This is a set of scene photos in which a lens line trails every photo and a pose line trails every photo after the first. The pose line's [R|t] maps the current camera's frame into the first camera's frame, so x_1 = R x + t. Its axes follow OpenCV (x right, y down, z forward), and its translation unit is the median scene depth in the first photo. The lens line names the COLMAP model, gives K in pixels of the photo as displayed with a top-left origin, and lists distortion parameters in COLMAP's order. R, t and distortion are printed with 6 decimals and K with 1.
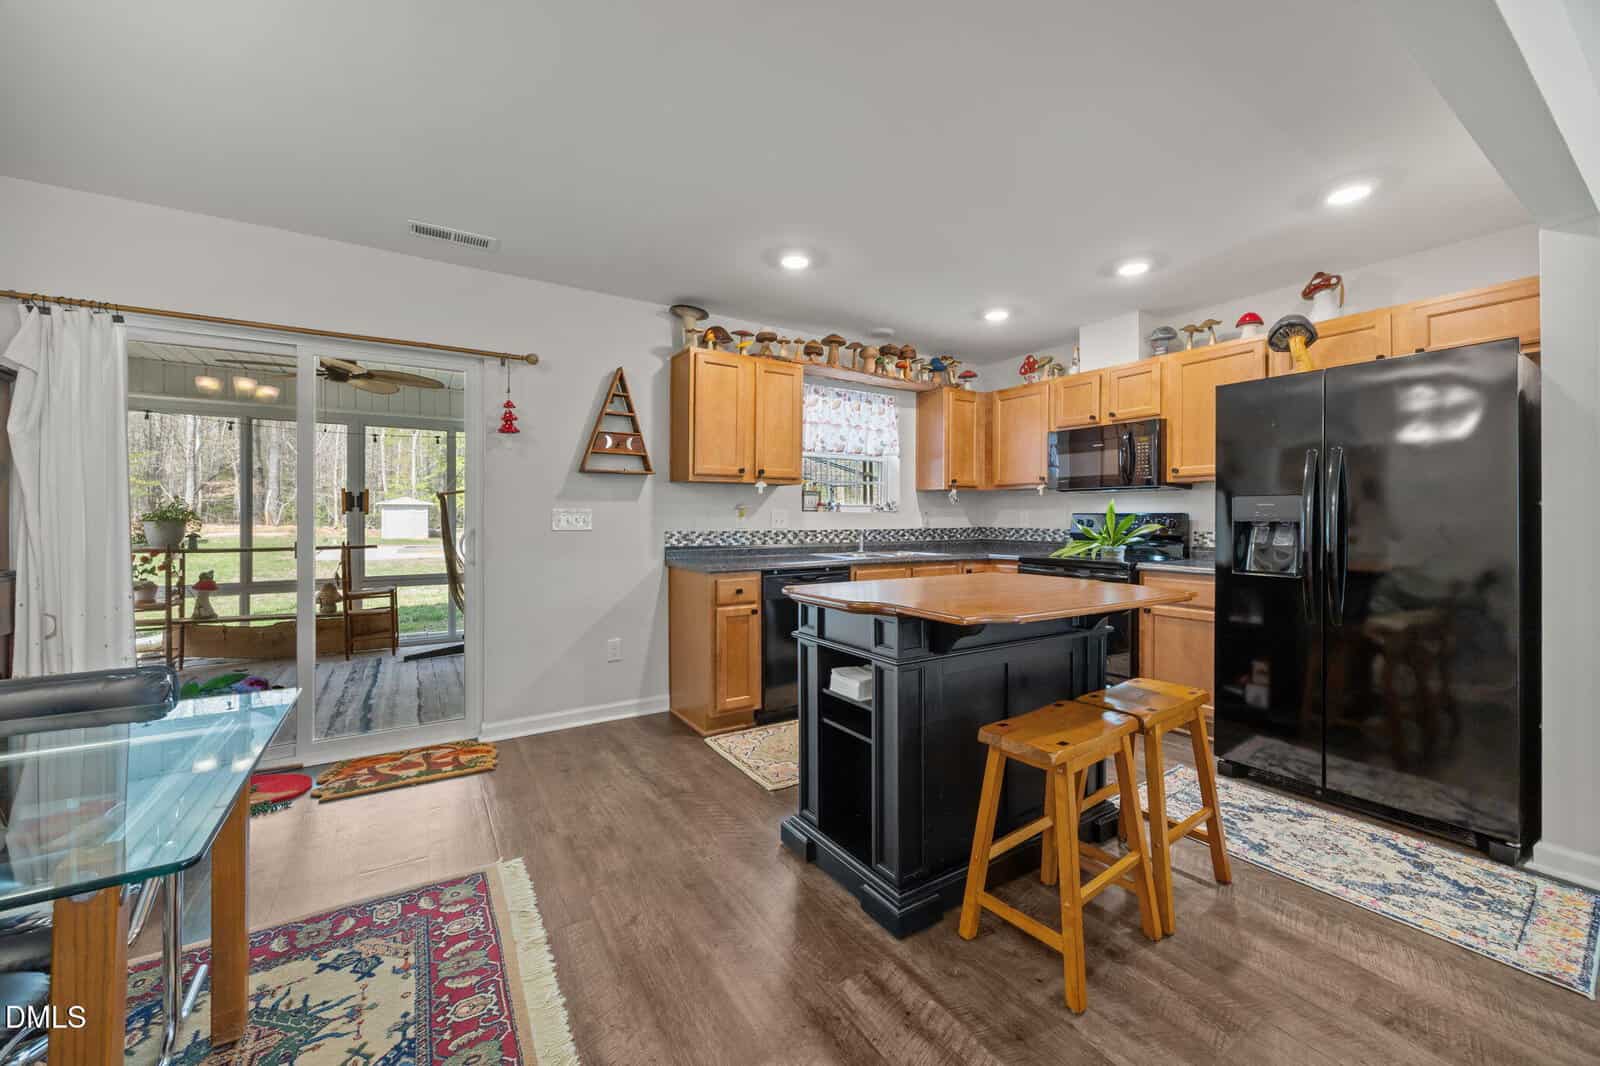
lens RADIAL K [[613.4, 0, 796.5], [0, 613.4, 512.8], [0, 0, 1]] dist [0.000604, 0.000277]
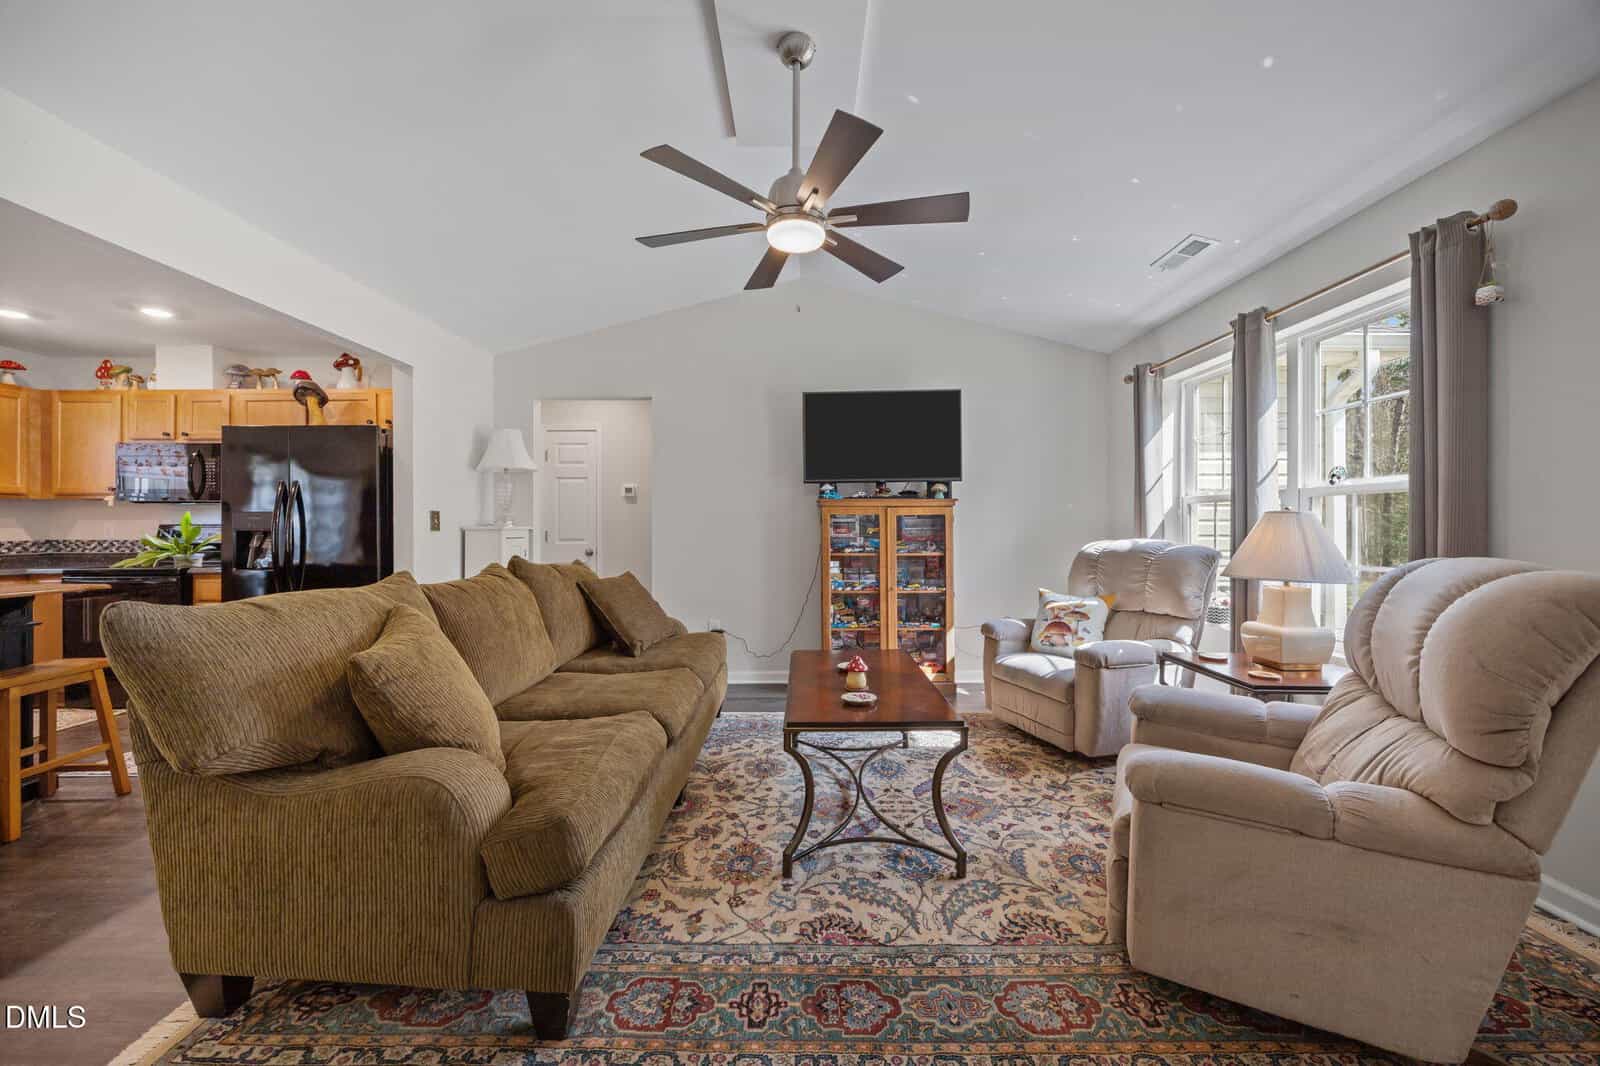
lens RADIAL K [[619.8, 0, 807.3], [0, 619.8, 527.1], [0, 0, 1]] dist [-0.000687, 0.000062]
pose [[0.539225, -0.006054, 0.842140, 0.190480], [-0.000990, 0.999969, 0.007822, -0.004509], [-0.842161, -0.005052, 0.539202, -0.548637]]
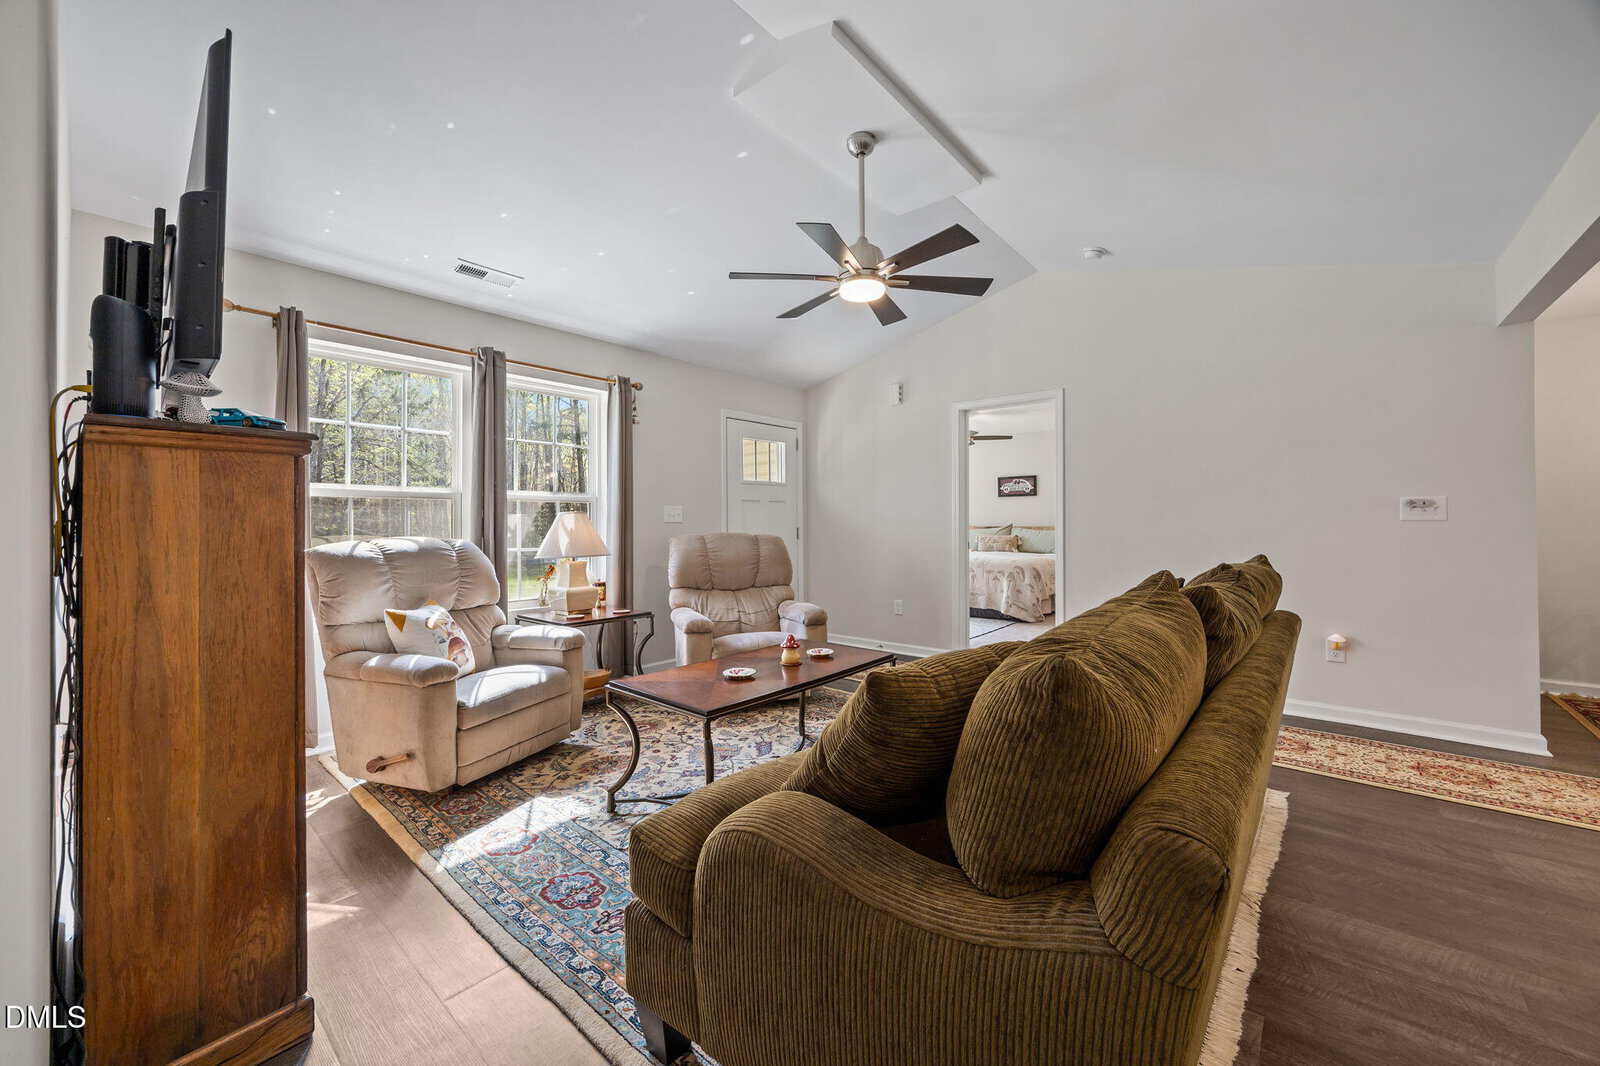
lens RADIAL K [[619.8, 0, 807.3], [0, 619.8, 527.1], [0, 0, 1]] dist [-0.000687, 0.000062]
pose [[-0.953561, -0.002088, -0.301191, 1.025652], [-0.002251, 0.999997, 0.000197, 0.007458], [0.301190, 0.000866, -0.953564, 0.537541]]
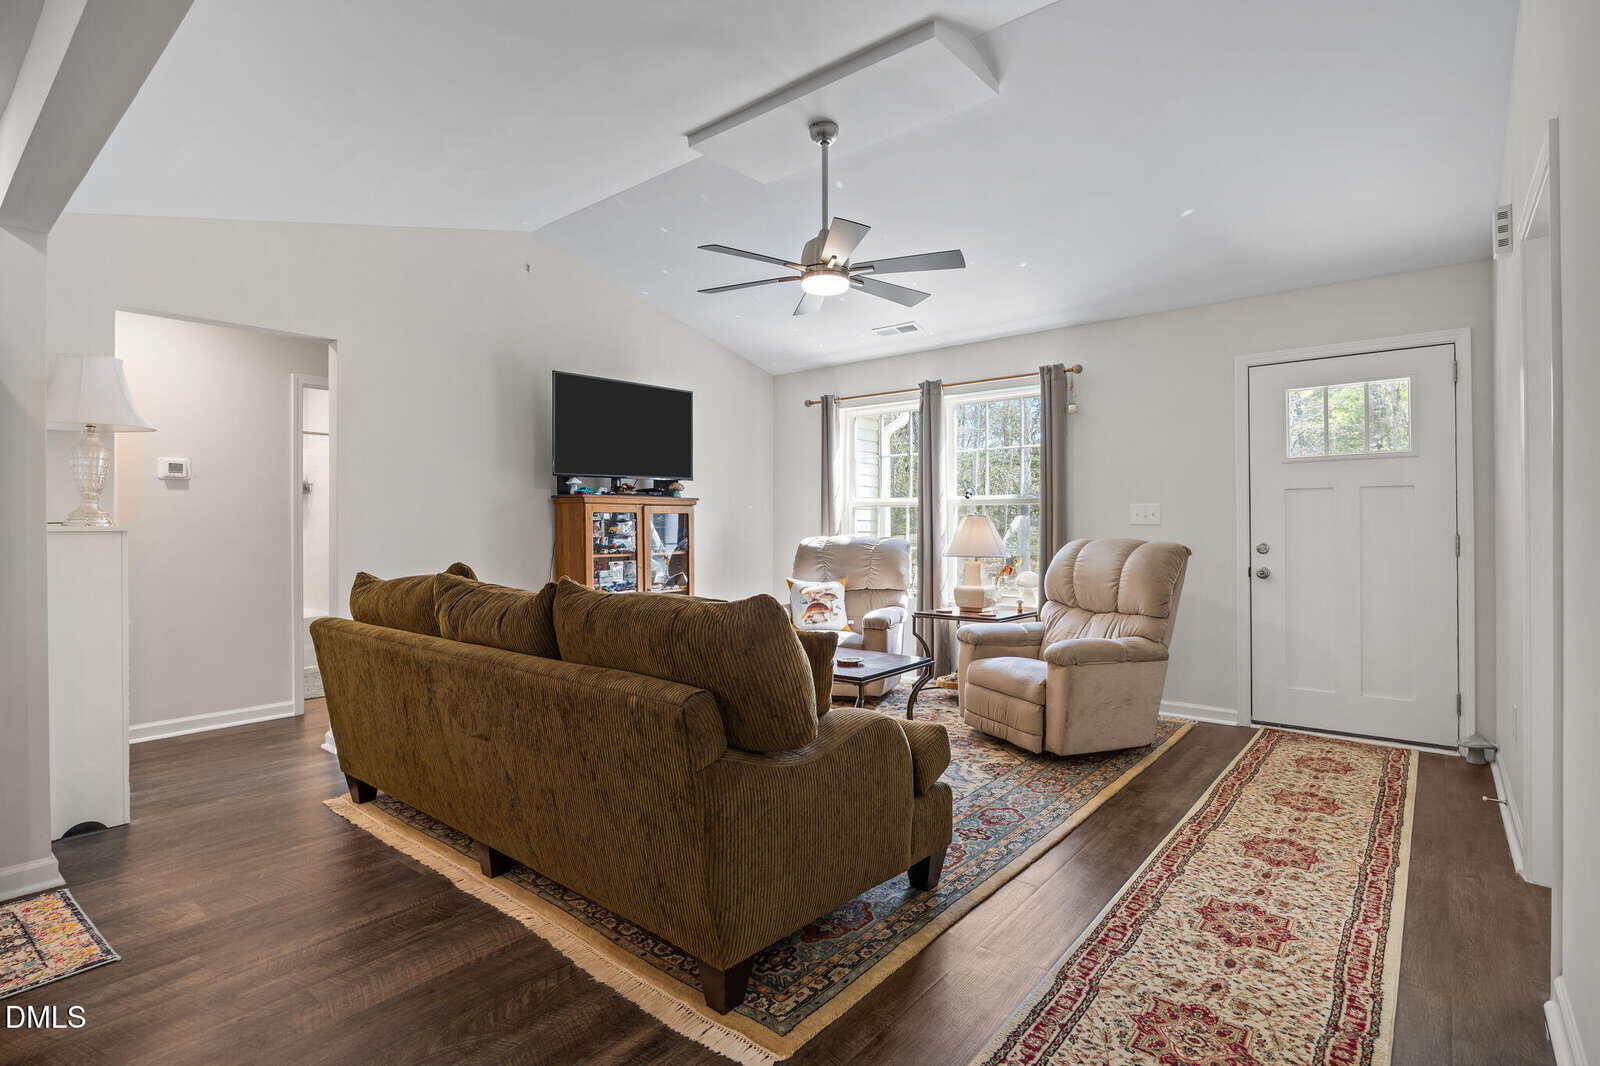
lens RADIAL K [[768.9, 0, 833.4], [0, 768.9, 525.8], [0, 0, 1]] dist [-0.001768, 0.000040]
pose [[-0.326552, -0.004824, 0.945167, -0.180258], [-0.003277, 0.999987, 0.003972, -0.002473], [-0.945173, -0.001800, -0.326564, 0.094552]]
